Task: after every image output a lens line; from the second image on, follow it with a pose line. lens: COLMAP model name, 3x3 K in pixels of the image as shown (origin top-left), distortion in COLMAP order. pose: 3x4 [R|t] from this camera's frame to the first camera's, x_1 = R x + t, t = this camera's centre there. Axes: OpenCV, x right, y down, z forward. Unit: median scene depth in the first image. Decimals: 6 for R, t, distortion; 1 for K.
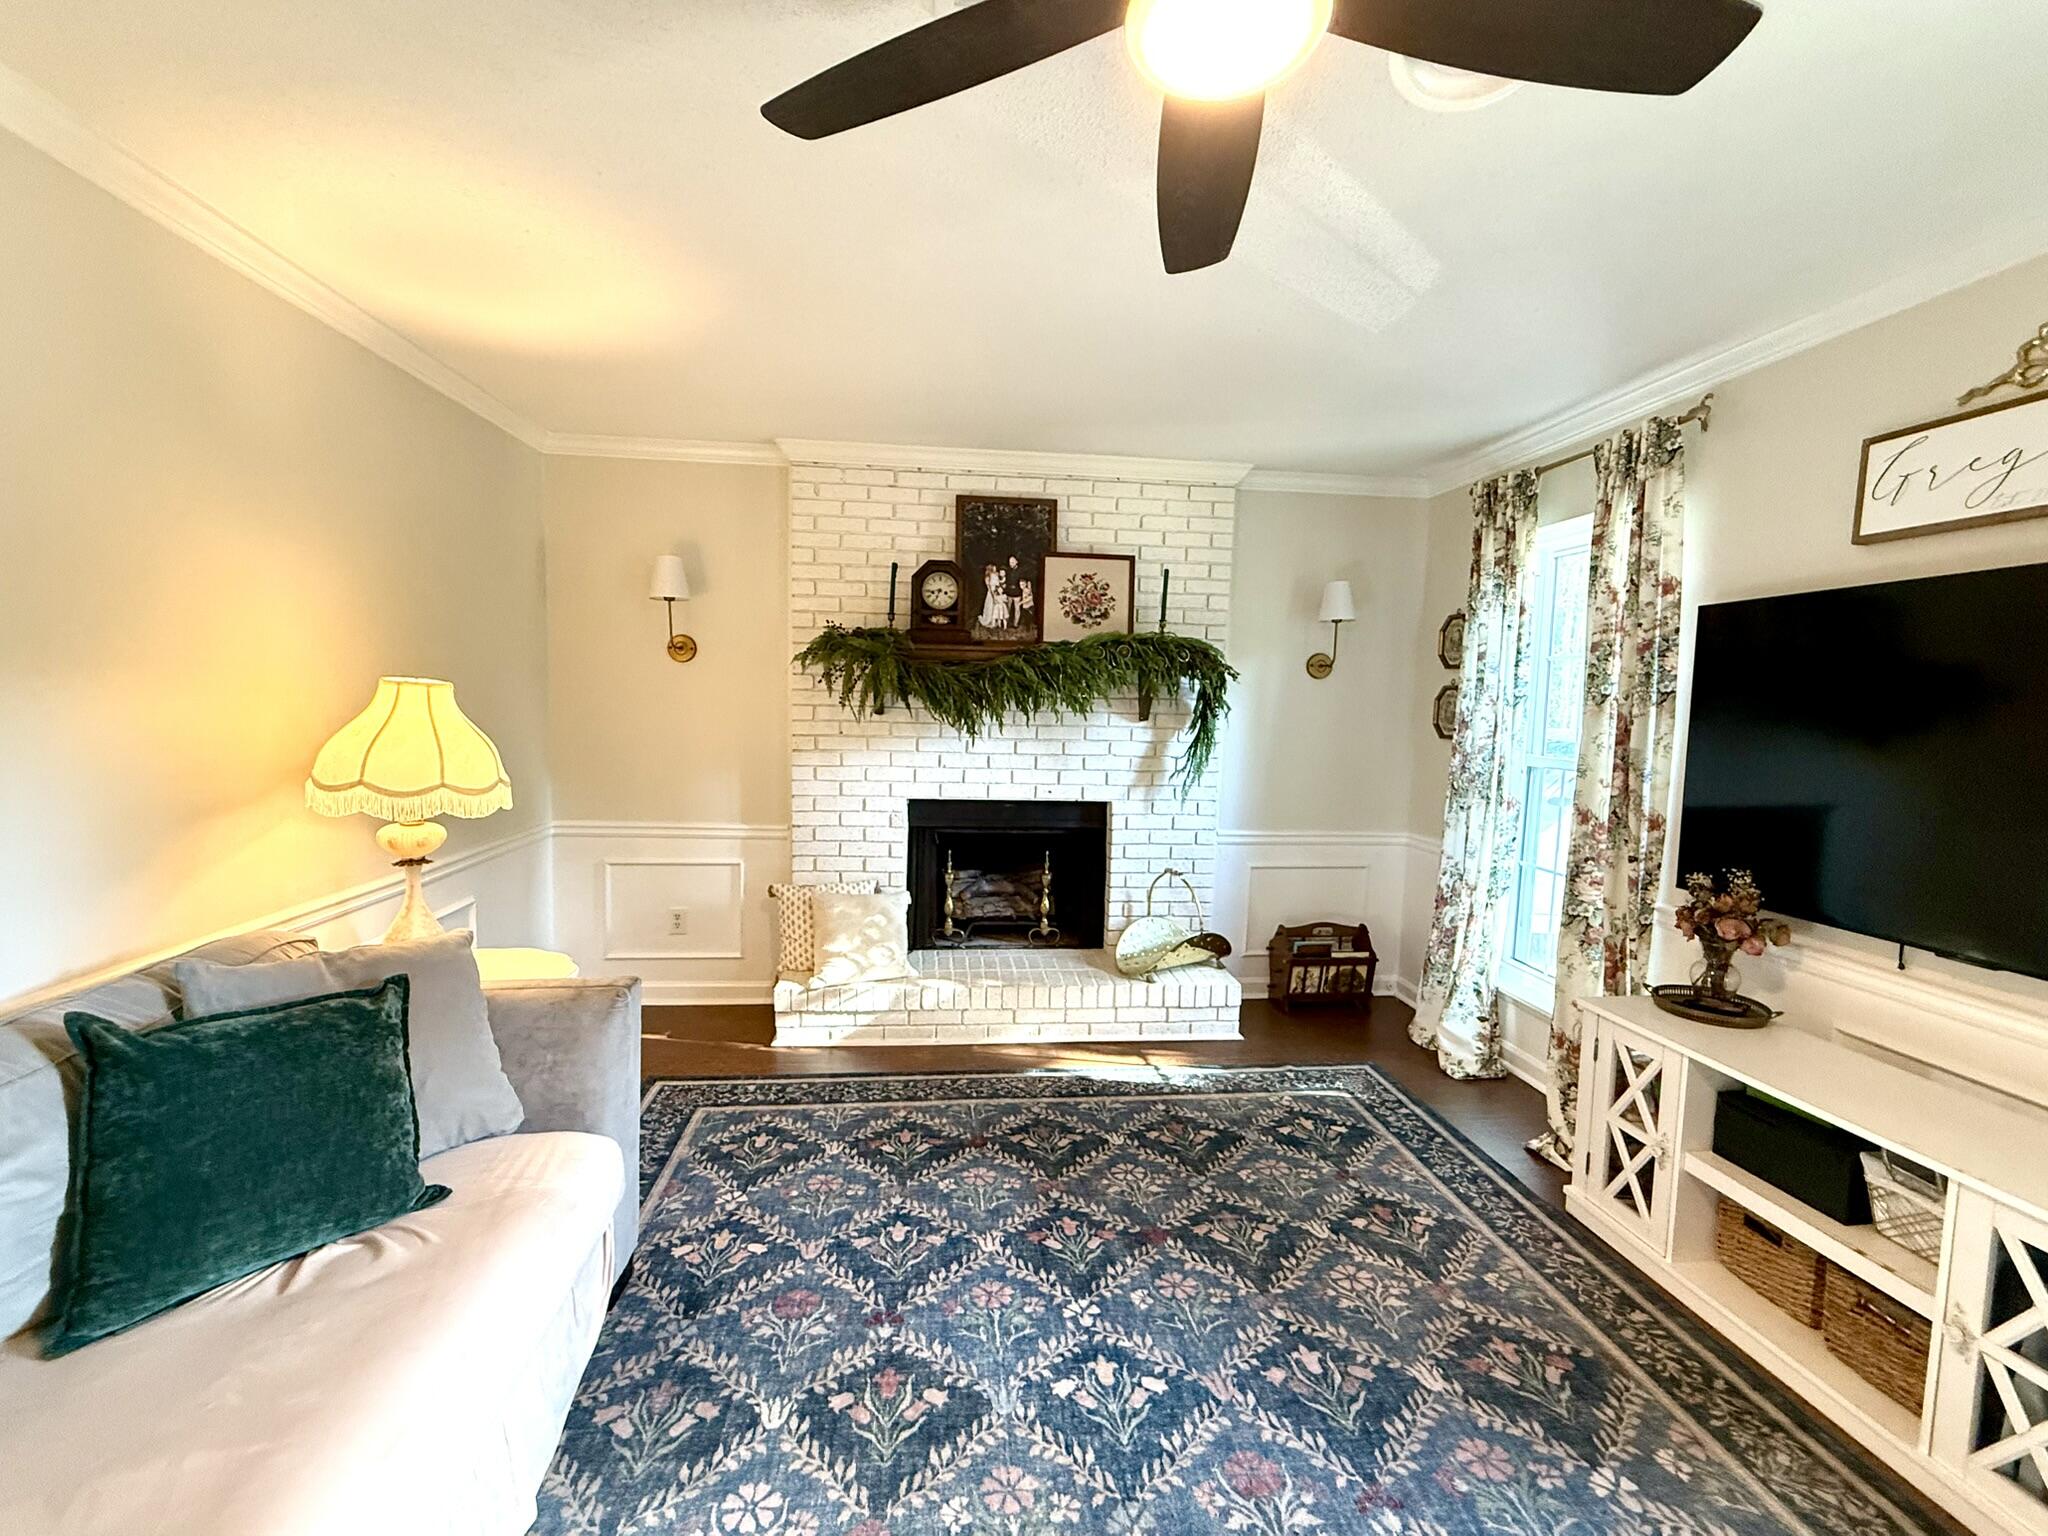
lens RADIAL K [[865.7, 0, 1025.2], [0, 865.7, 773.6], [0, 0, 1]] dist [-0.002871, -0.000391]
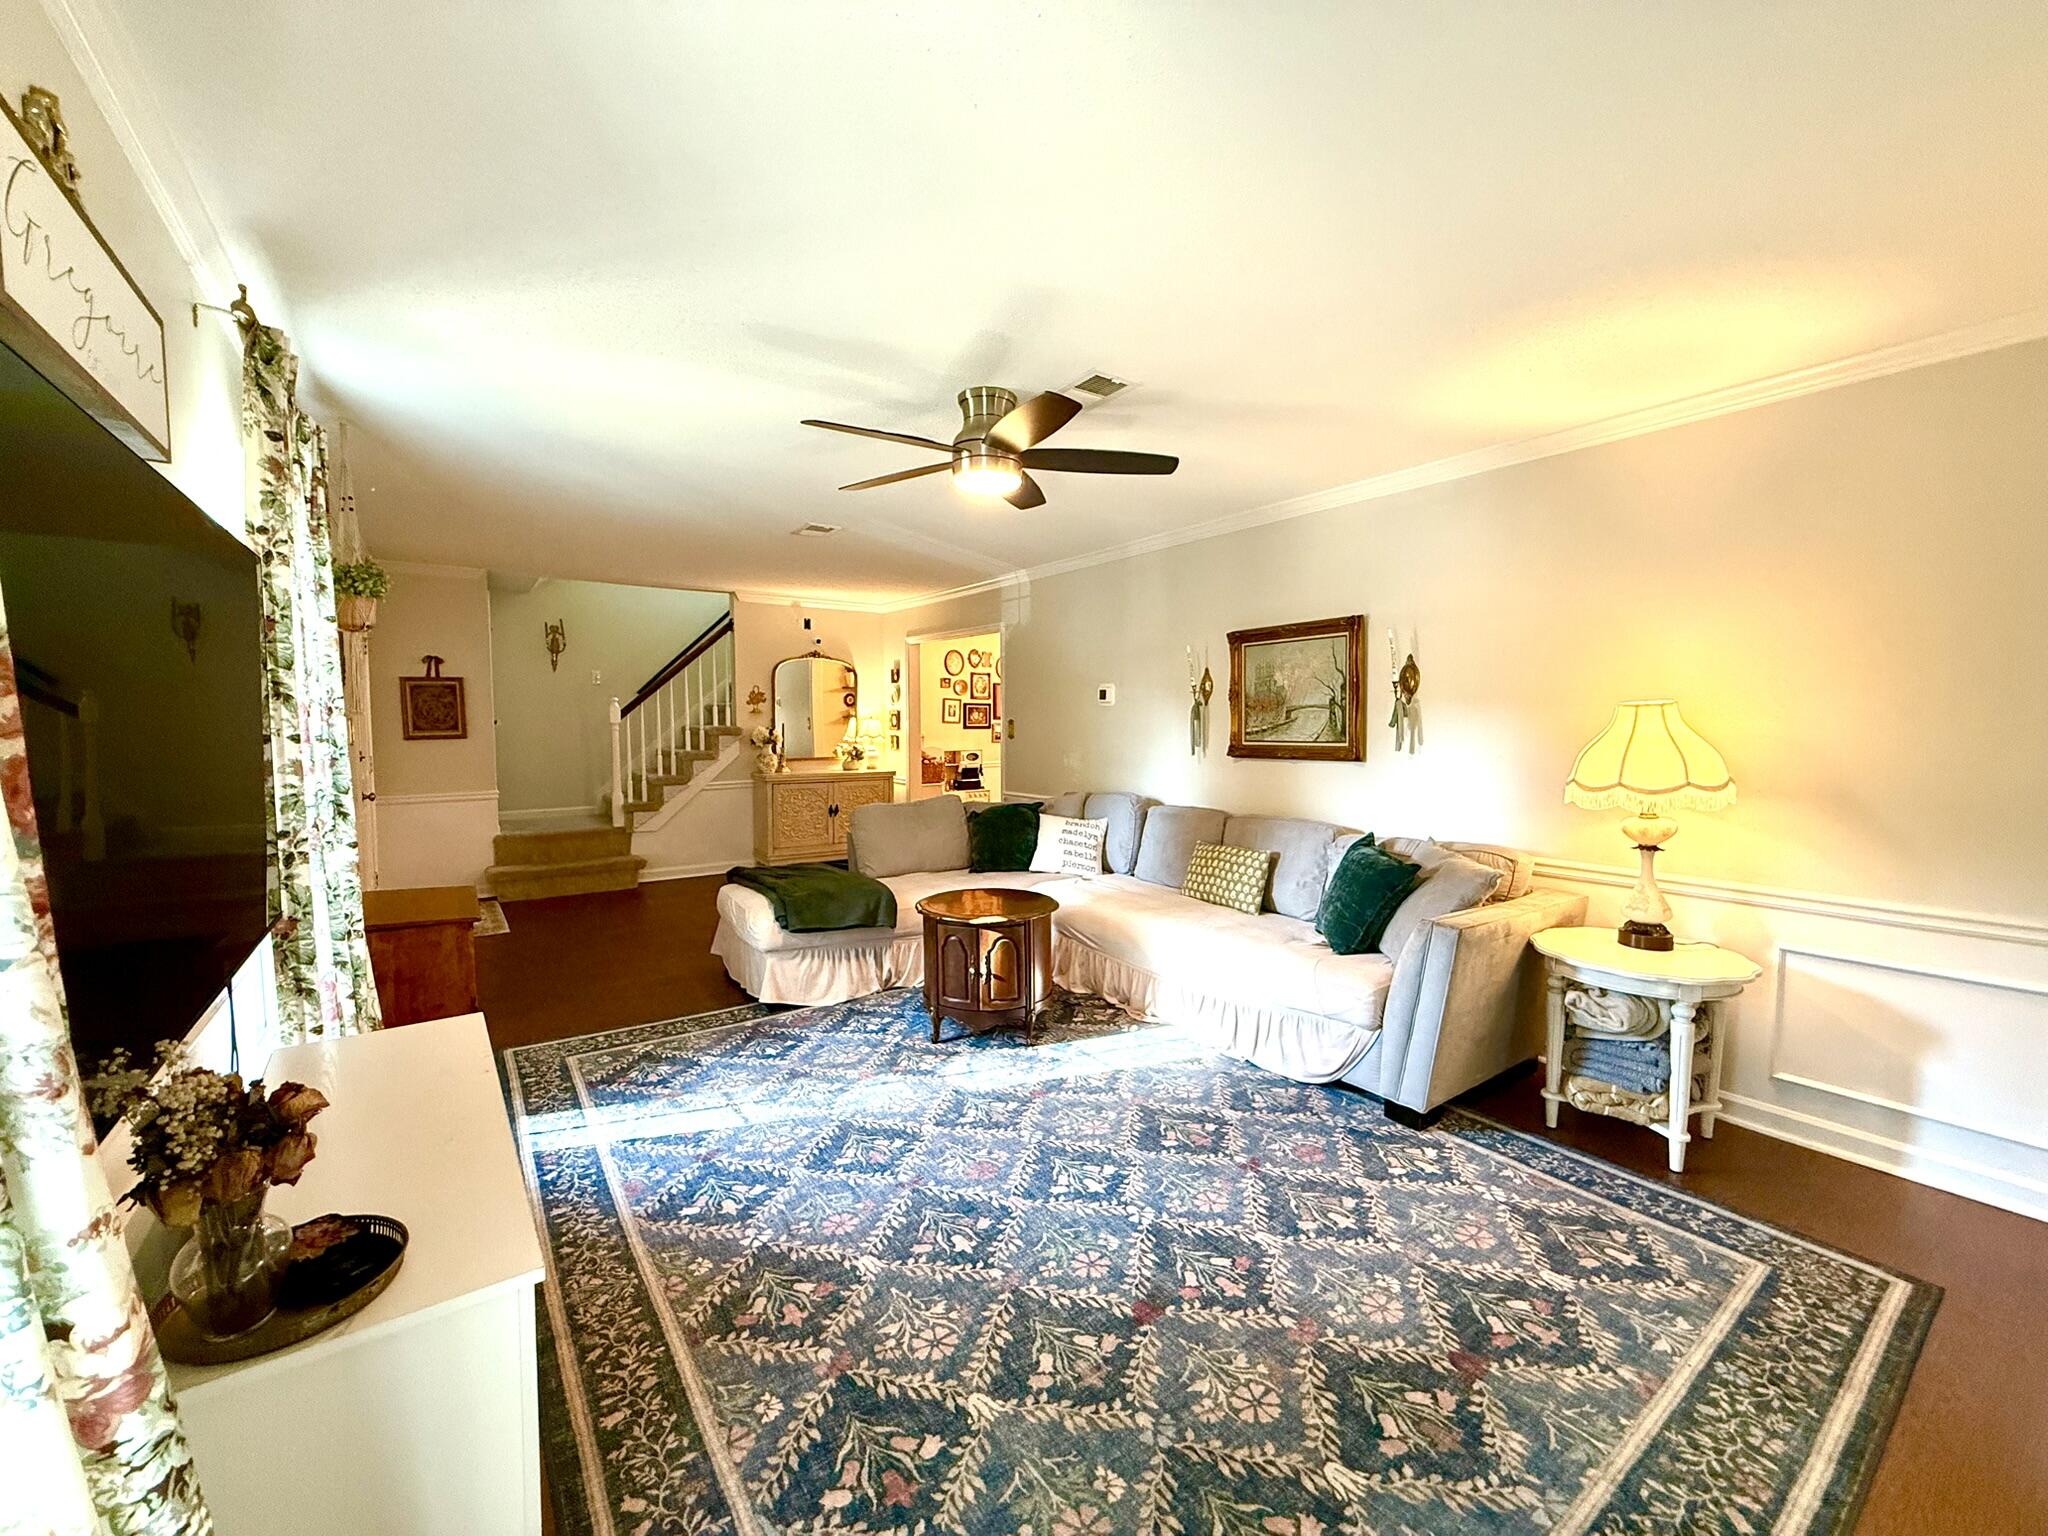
lens RADIAL K [[818.8, 0, 1025.5], [0, 818.8, 773.9], [0, 0, 1]] dist [-0.003320, 0.000019]
pose [[-0.869314, 0.011608, -0.494123, 0.458340], [-0.062954, 0.988981, 0.133989, -0.074192], [0.490234, 0.147586, -0.859005, 1.091782]]
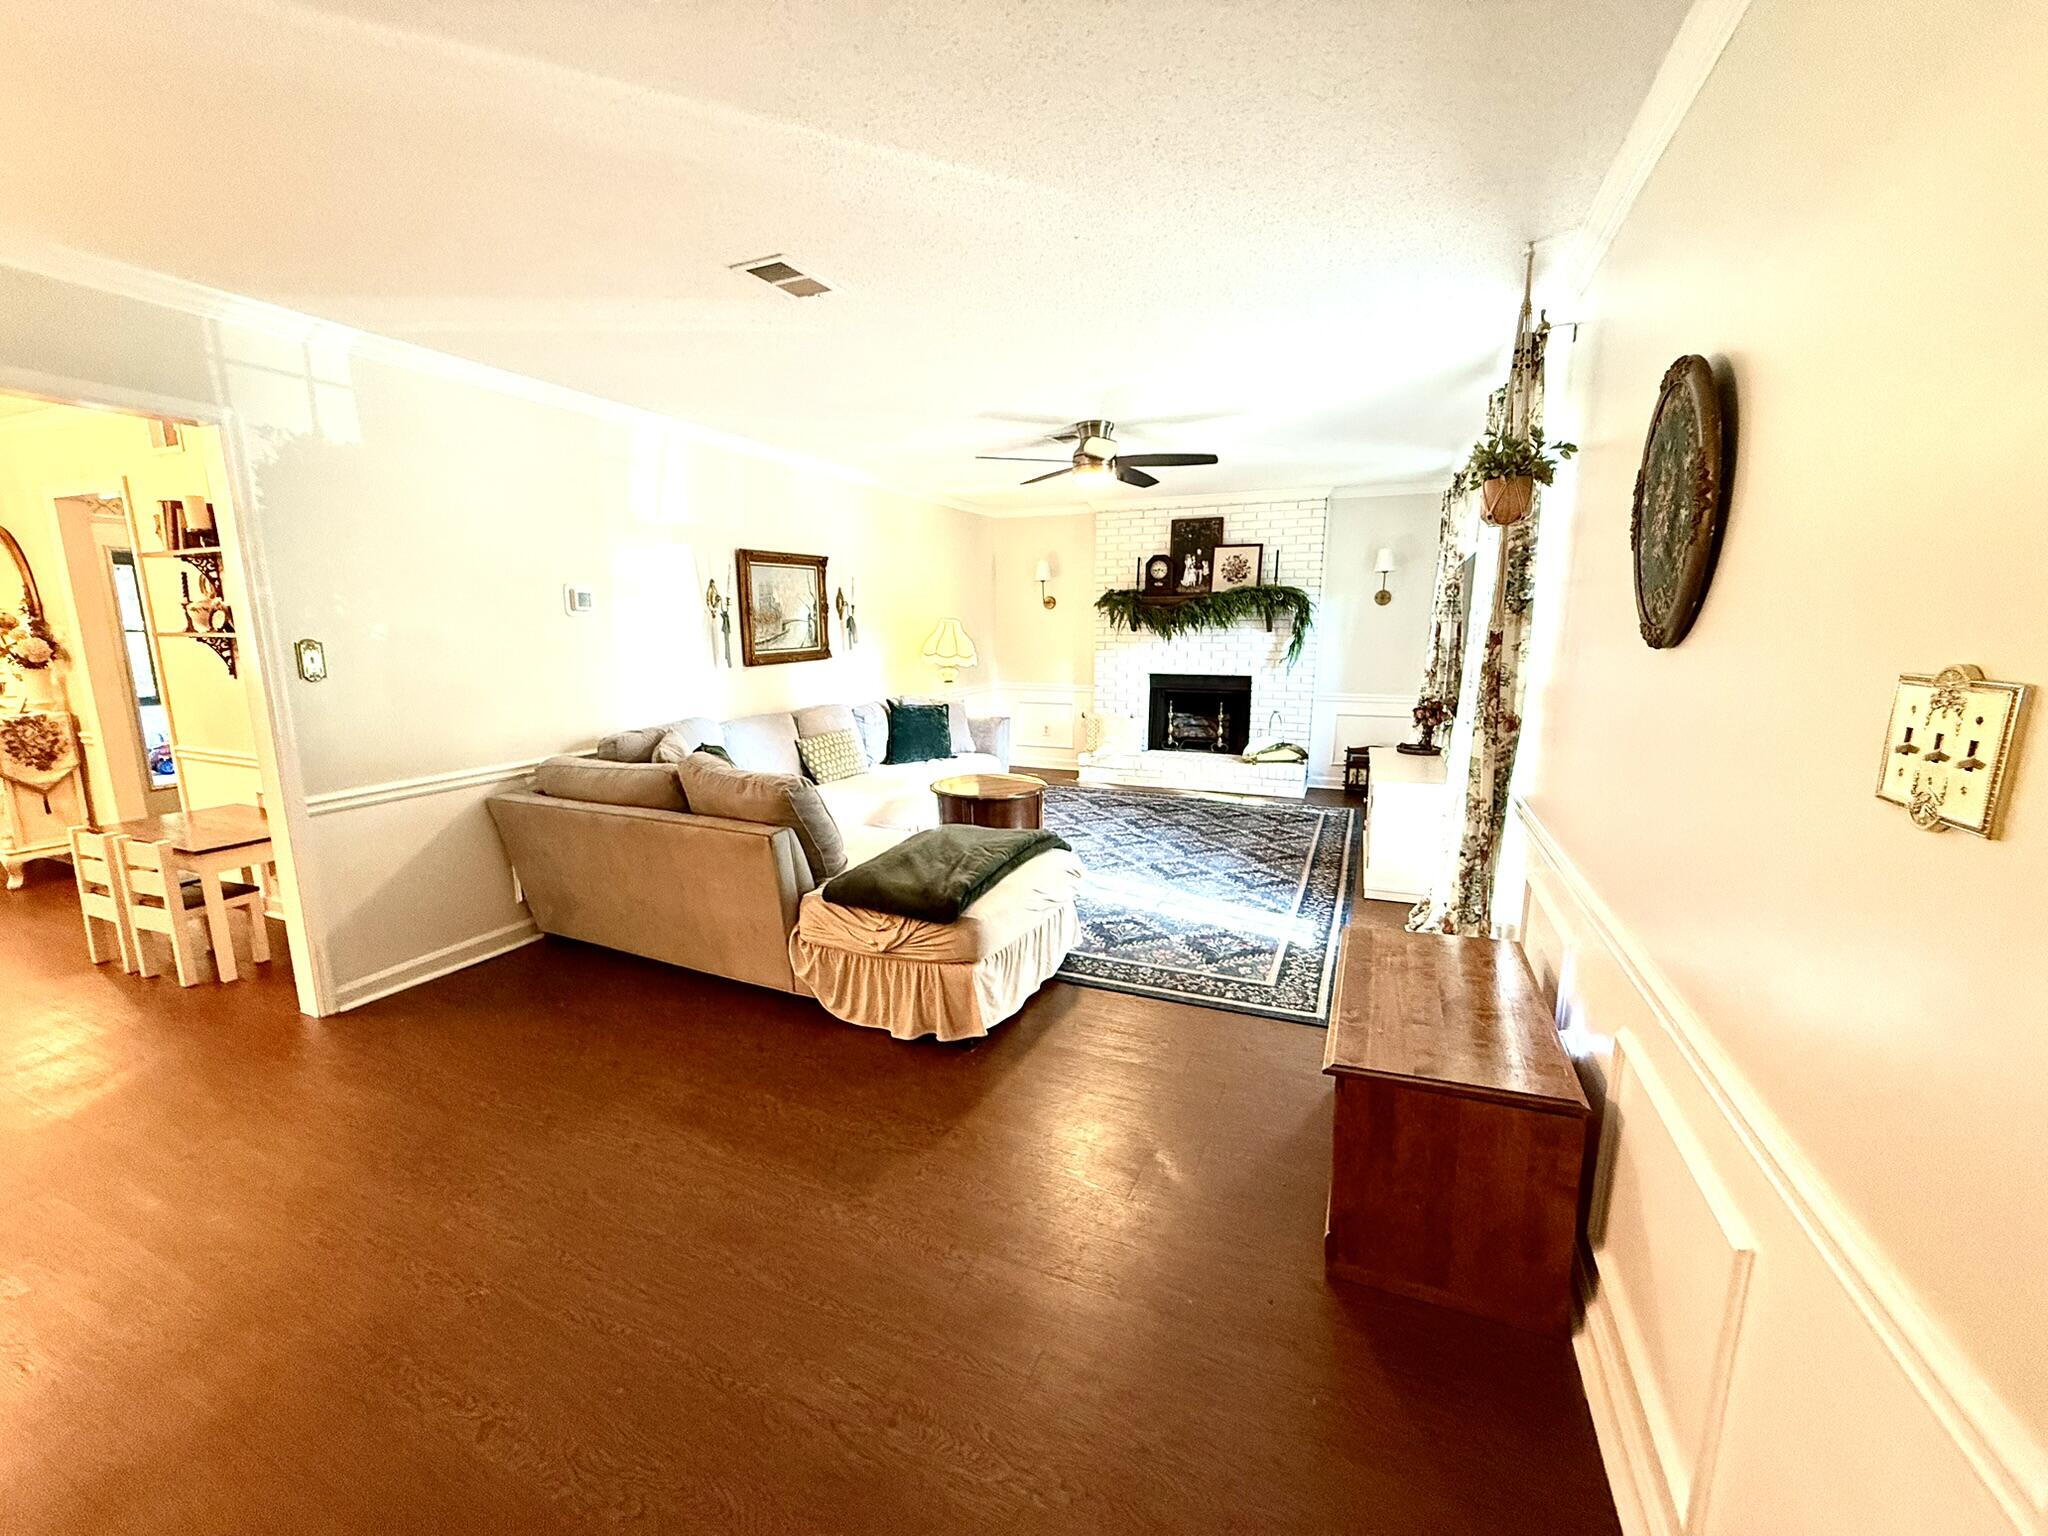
lens RADIAL K [[818.8, 0, 1026.8], [0, 818.8, 769.9], [0, 0, 1]] dist [-0.003320, 0.000019]
pose [[0.874162, 0.058930, -0.482046, 0.654804], [-0.017674, 0.995813, 0.089687, 0.103581], [0.485313, -0.069881, 0.871543, -0.975040]]
